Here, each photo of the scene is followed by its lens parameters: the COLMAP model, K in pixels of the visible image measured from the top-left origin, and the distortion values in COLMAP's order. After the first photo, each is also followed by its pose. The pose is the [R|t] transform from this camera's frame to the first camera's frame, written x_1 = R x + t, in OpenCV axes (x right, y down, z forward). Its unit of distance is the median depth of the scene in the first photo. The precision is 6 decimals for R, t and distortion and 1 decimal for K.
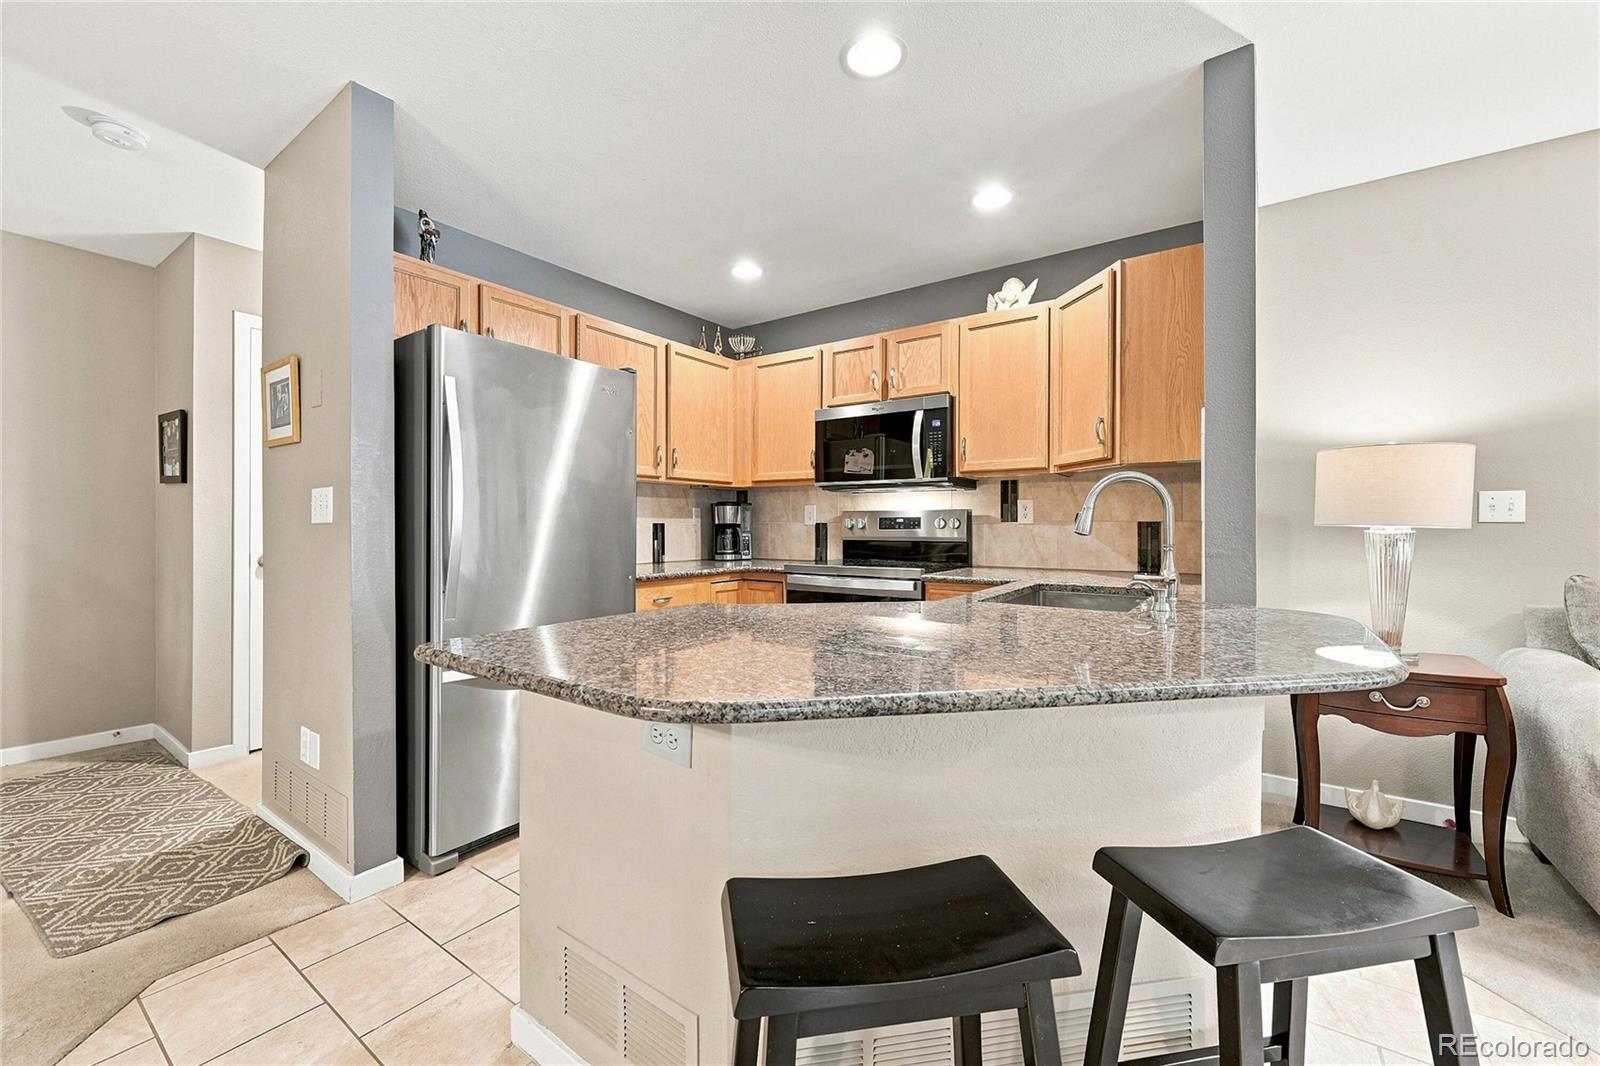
lens RADIAL K [[643.7, 0, 793.1], [0, 643.7, 528.0], [0, 0, 1]] dist [0.001338, 0.000183]
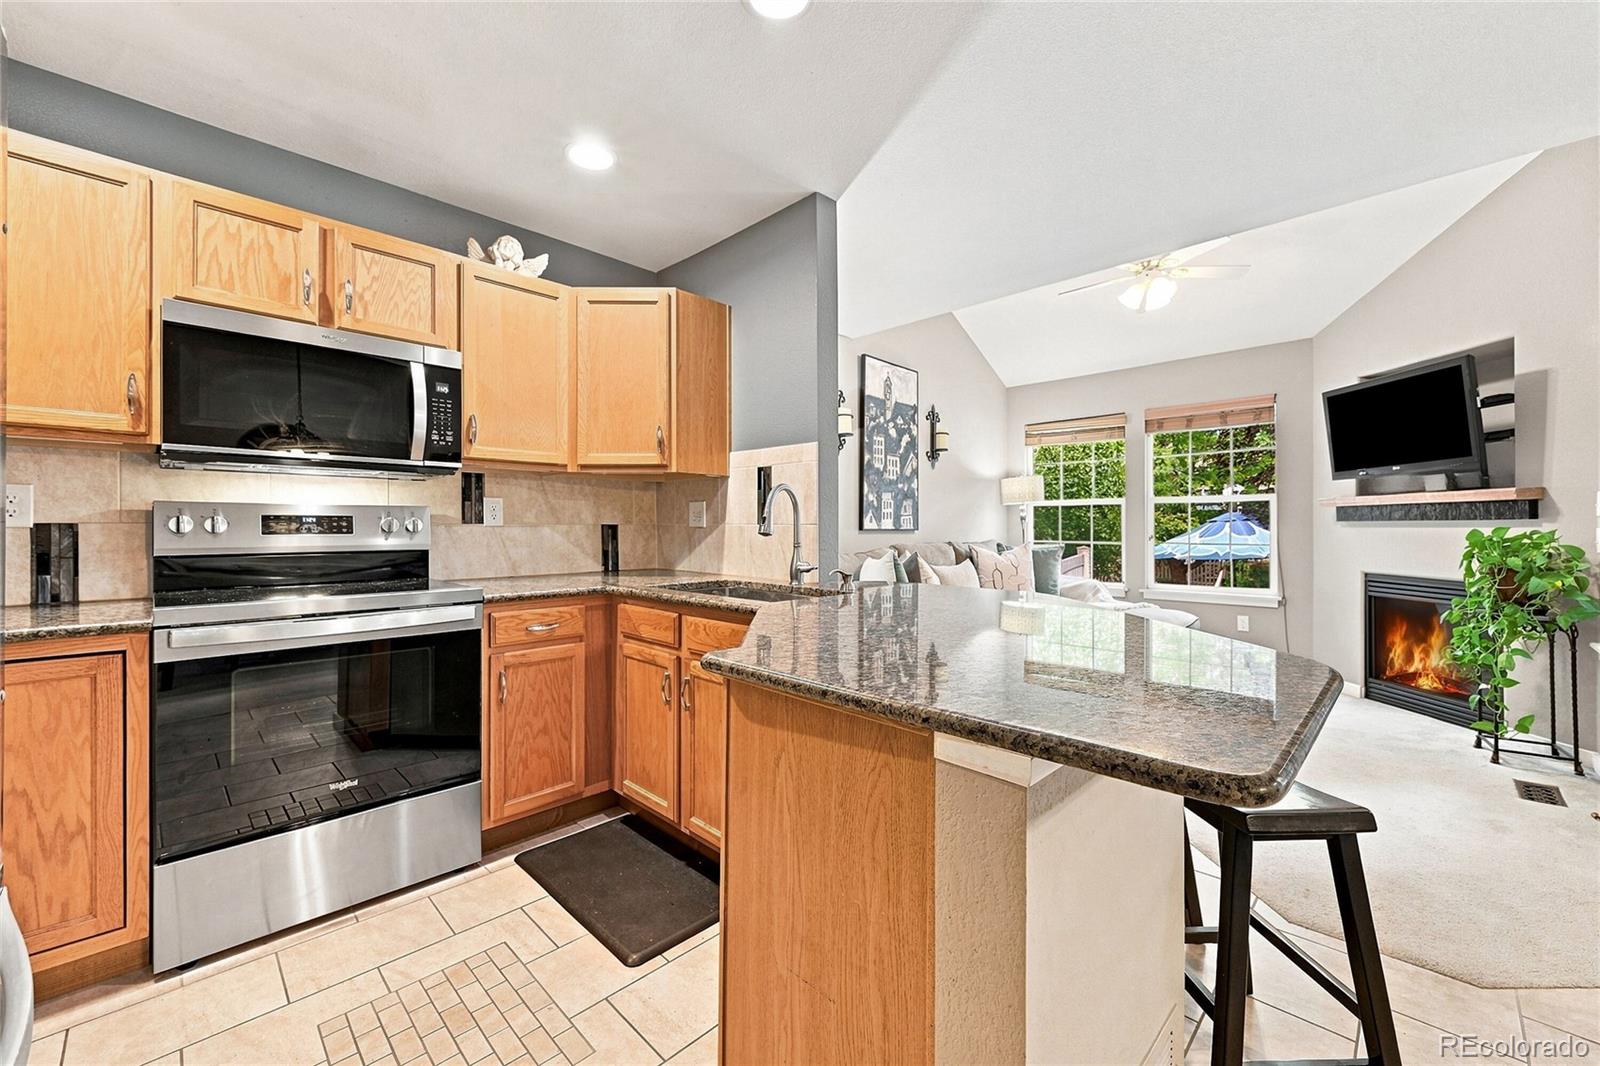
lens RADIAL K [[635.1, 0, 793.9], [0, 635.1, 528.5], [0, 0, 1]] dist [0.000836, -0.000147]
pose [[0.159959, -0.002308, 0.987121, -0.399372], [0.005567, 0.999983, 0.001436, -0.002438], [-0.987108, 0.005265, 0.159969, 0.465350]]
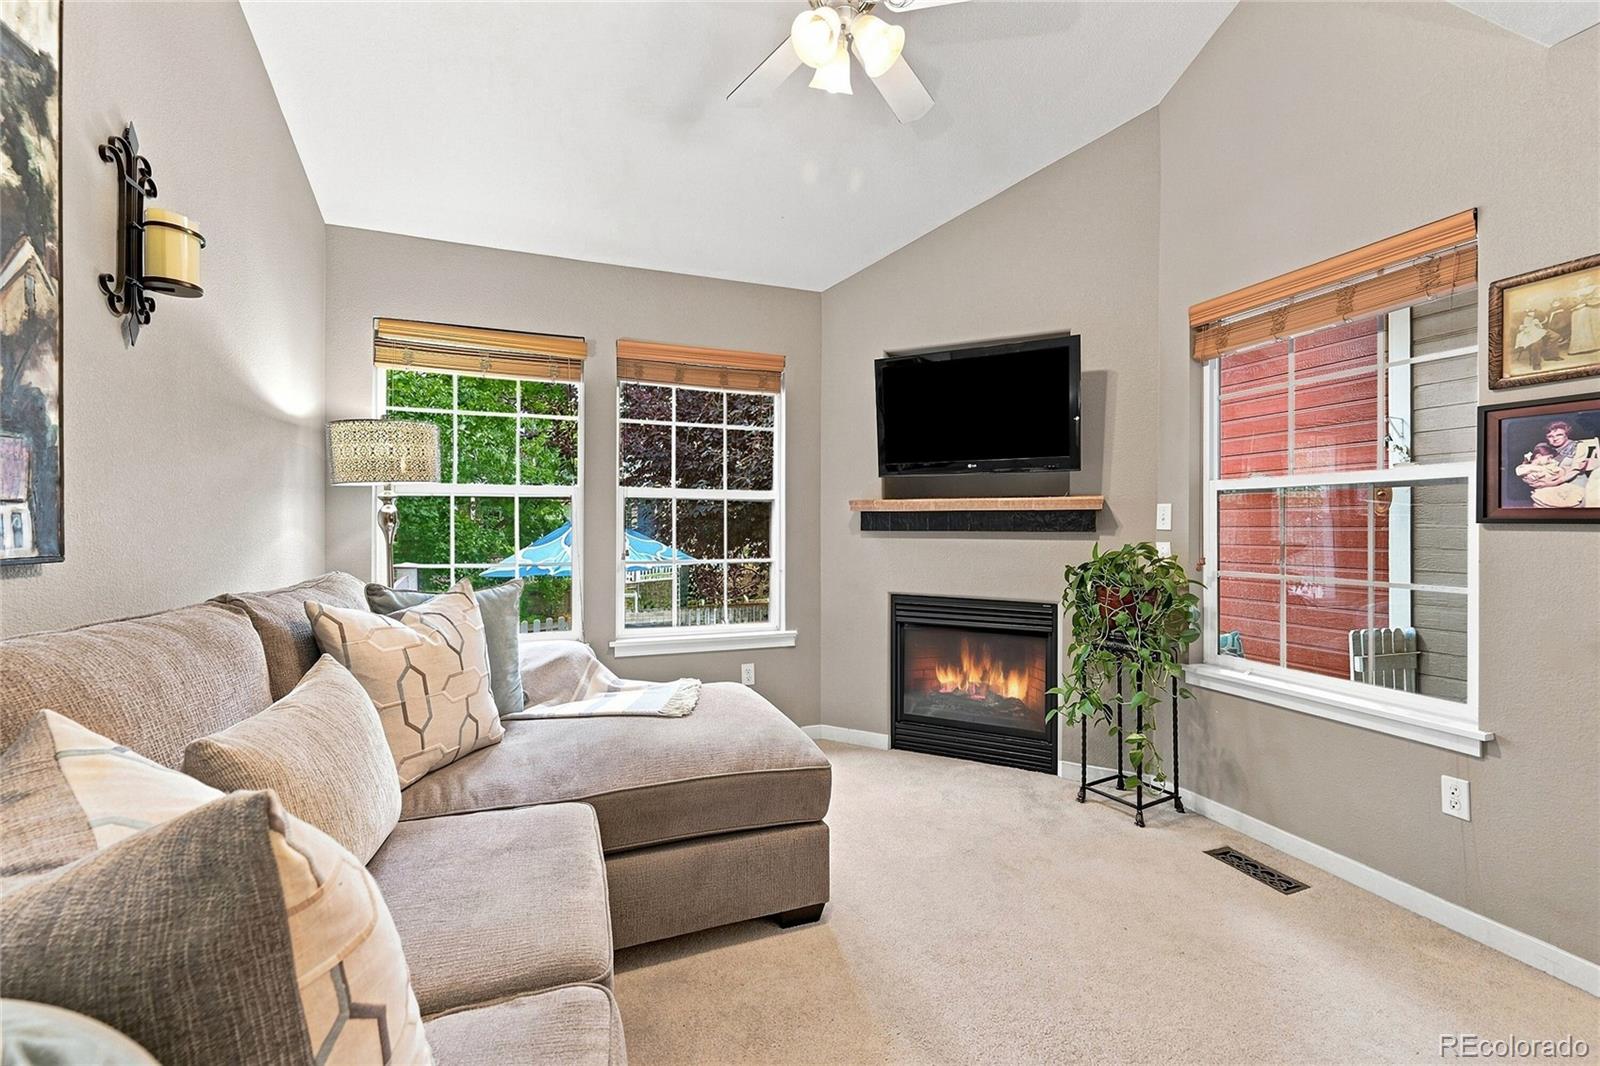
lens RADIAL K [[637.6, 0, 791.9], [0, 637.6, 527.0], [0, 0, 1]] dist [0.000941, 0.000081]
pose [[-0.820800, -0.003254, 0.571206, 0.549705], [-0.001292, 0.999992, 0.003840, -0.017560], [-0.571214, 0.002414, -0.820798, 0.479842]]
